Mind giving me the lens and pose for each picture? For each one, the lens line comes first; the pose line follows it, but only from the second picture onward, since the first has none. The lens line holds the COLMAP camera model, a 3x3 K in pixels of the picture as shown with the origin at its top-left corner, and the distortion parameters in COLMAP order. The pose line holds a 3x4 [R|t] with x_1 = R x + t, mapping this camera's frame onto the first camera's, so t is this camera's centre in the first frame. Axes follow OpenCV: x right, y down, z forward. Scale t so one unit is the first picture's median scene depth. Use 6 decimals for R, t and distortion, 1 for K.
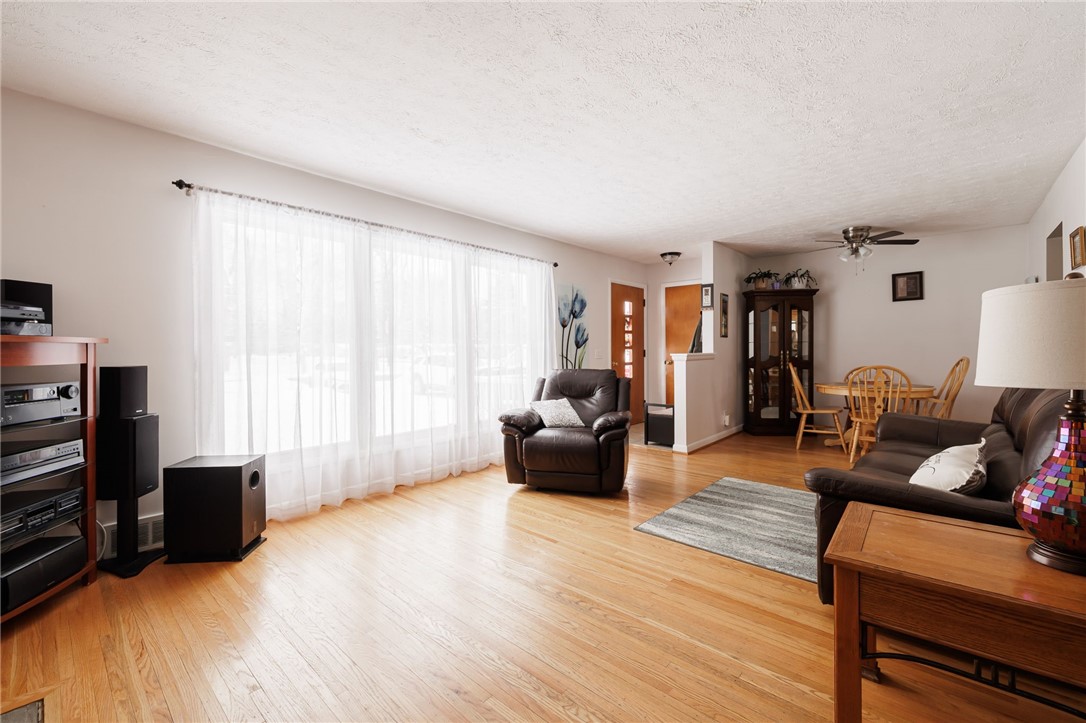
lens RADIAL K [[451.2, 0, 543.0], [0, 451.2, 361.5], [0, 0, 1]] dist [0.001646, 0.000265]
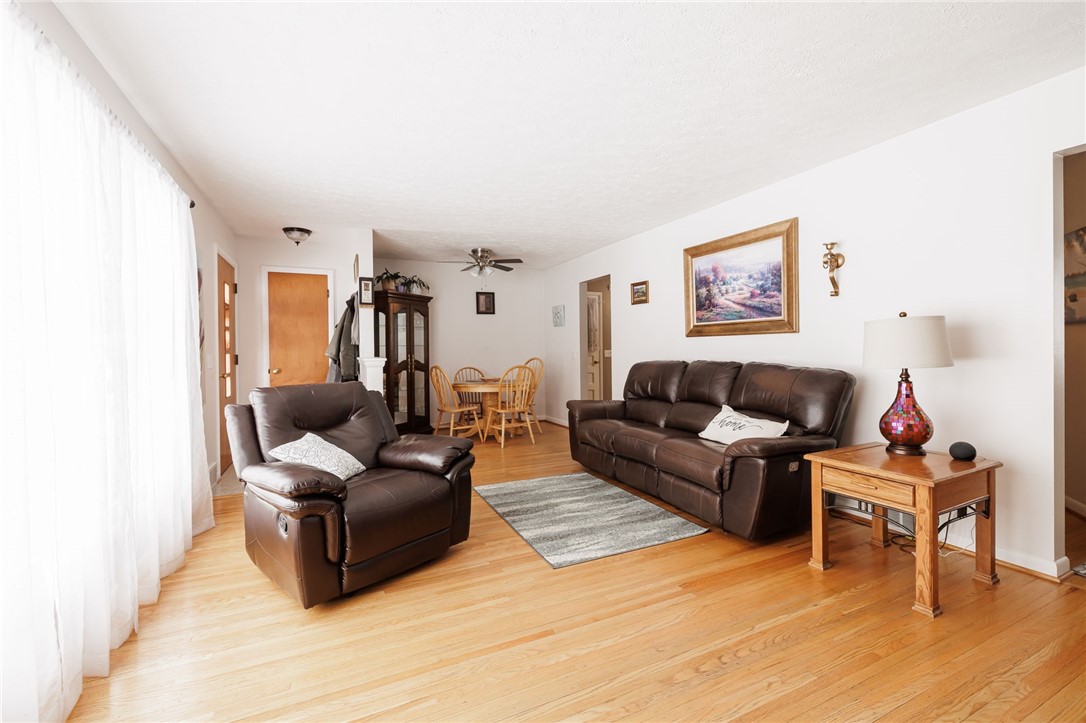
lens RADIAL K [[453.2, 0, 535.5], [0, 453.2, 352.2], [0, 0, 1]] dist [-0.000586, 0.000034]
pose [[0.401292, -0.001679, 0.915949, -0.392990], [0.032962, 0.999377, -0.012609, -0.009475], [-0.915357, 0.035251, 0.401097, 0.474617]]
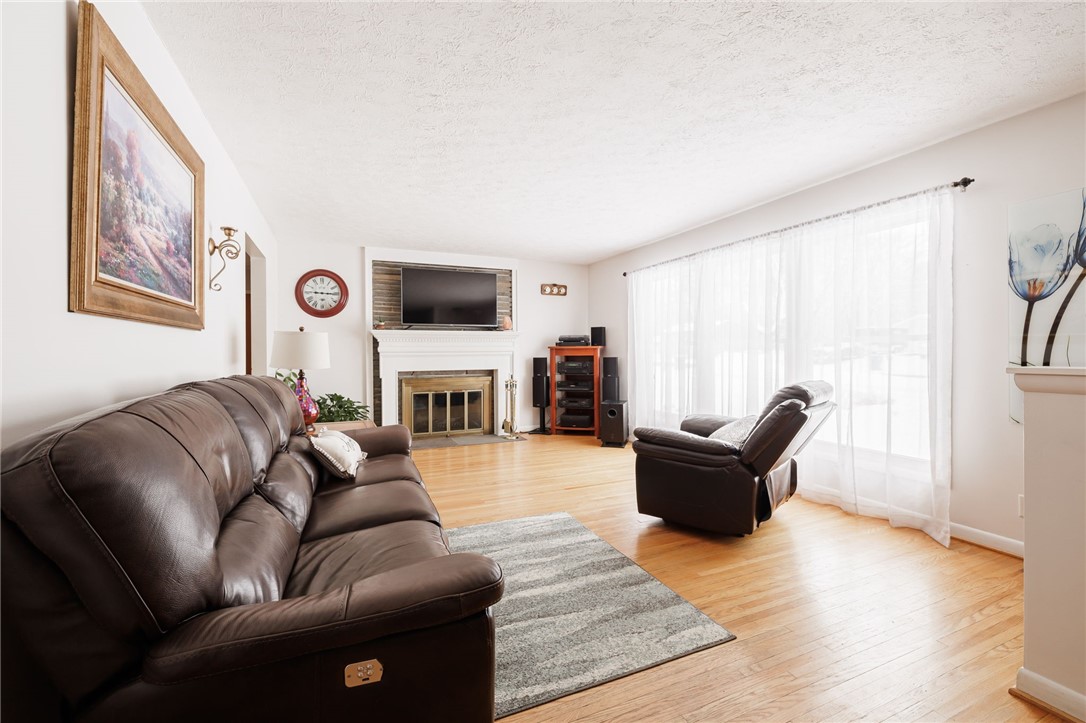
lens RADIAL K [[453.2, 0, 535.5], [0, 453.2, 352.2], [0, 0, 1]] dist [-0.000586, 0.000034]
pose [[-0.425563, 0.010152, -0.904872, 0.865441], [-0.017693, 0.999653, 0.019536, -0.031805], [0.904756, 0.024323, -0.425235, 0.973102]]
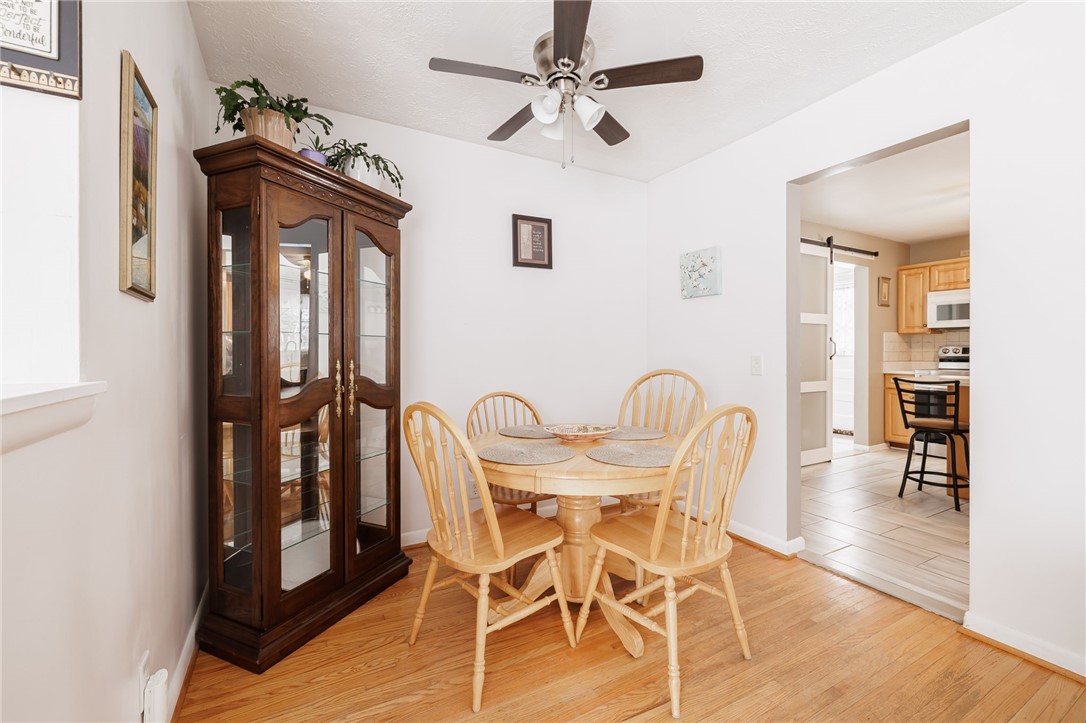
lens RADIAL K [[453.2, 0, 535.5], [0, 453.2, 352.2], [0, 0, 1]] dist [-0.000586, 0.000034]
pose [[0.340412, 0.005076, 0.940263, 0.374759], [0.024325, 0.999603, -0.014203, -0.030751], [-0.939962, 0.027707, 0.340154, 1.054226]]
